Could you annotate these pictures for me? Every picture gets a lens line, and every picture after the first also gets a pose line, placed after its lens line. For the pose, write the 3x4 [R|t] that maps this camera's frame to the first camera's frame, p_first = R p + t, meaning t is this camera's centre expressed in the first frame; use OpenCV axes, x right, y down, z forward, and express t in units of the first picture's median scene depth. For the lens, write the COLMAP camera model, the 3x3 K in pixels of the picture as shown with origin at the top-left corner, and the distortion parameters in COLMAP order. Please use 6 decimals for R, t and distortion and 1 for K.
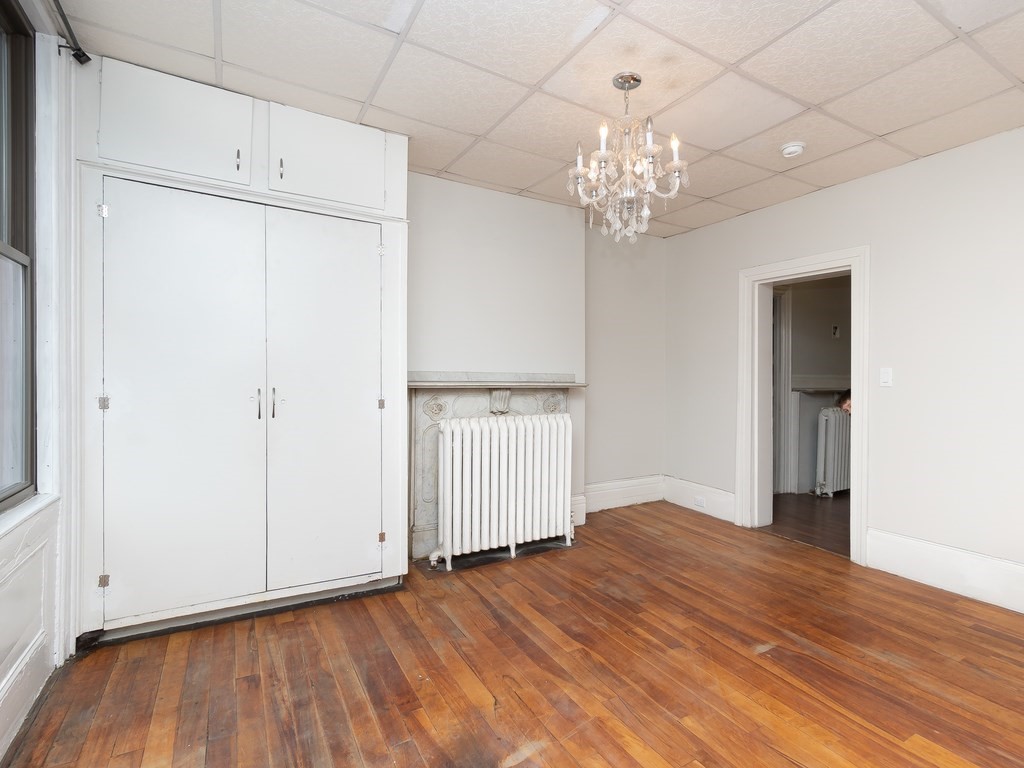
lens RADIAL K [[525.0, 0, 561.6], [0, 525.0, 380.2], [0, 0, 1]] dist [-0.001511, 0.001940]
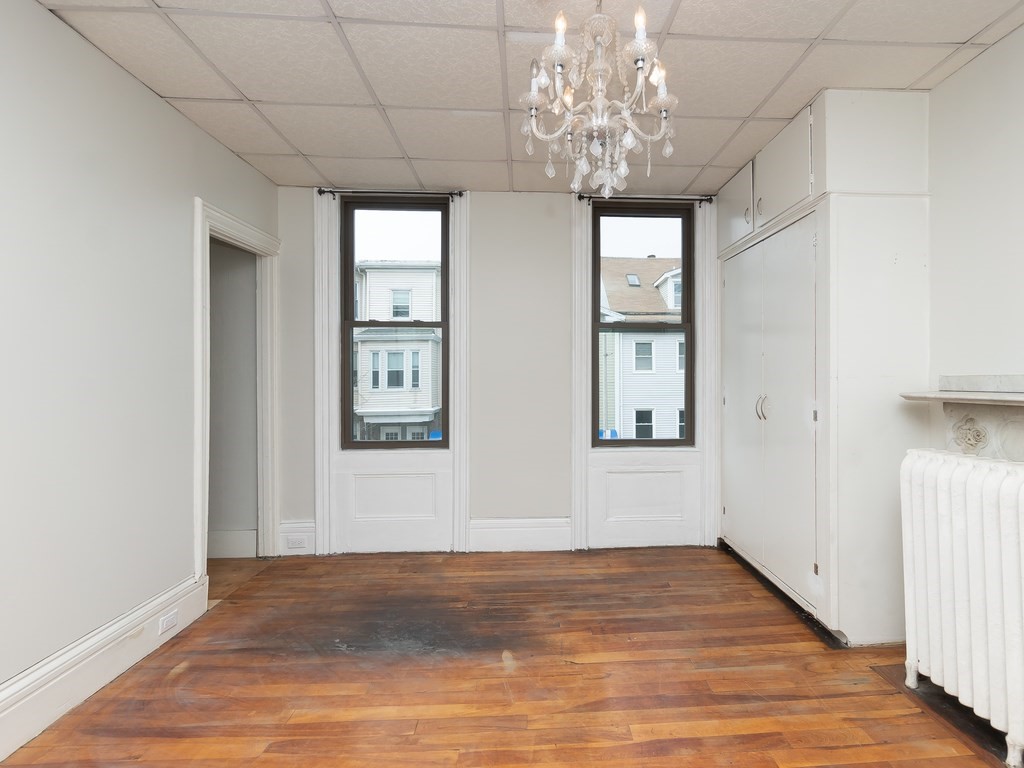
lens RADIAL K [[525.0, 0, 561.6], [0, 525.0, 380.2], [0, 0, 1]] dist [-0.001511, 0.001940]
pose [[-0.481410, -0.008235, -0.876457, 0.772161], [-0.005809, 0.999964, -0.006204, -0.008056], [0.876476, 0.002105, -0.481440, 1.291234]]
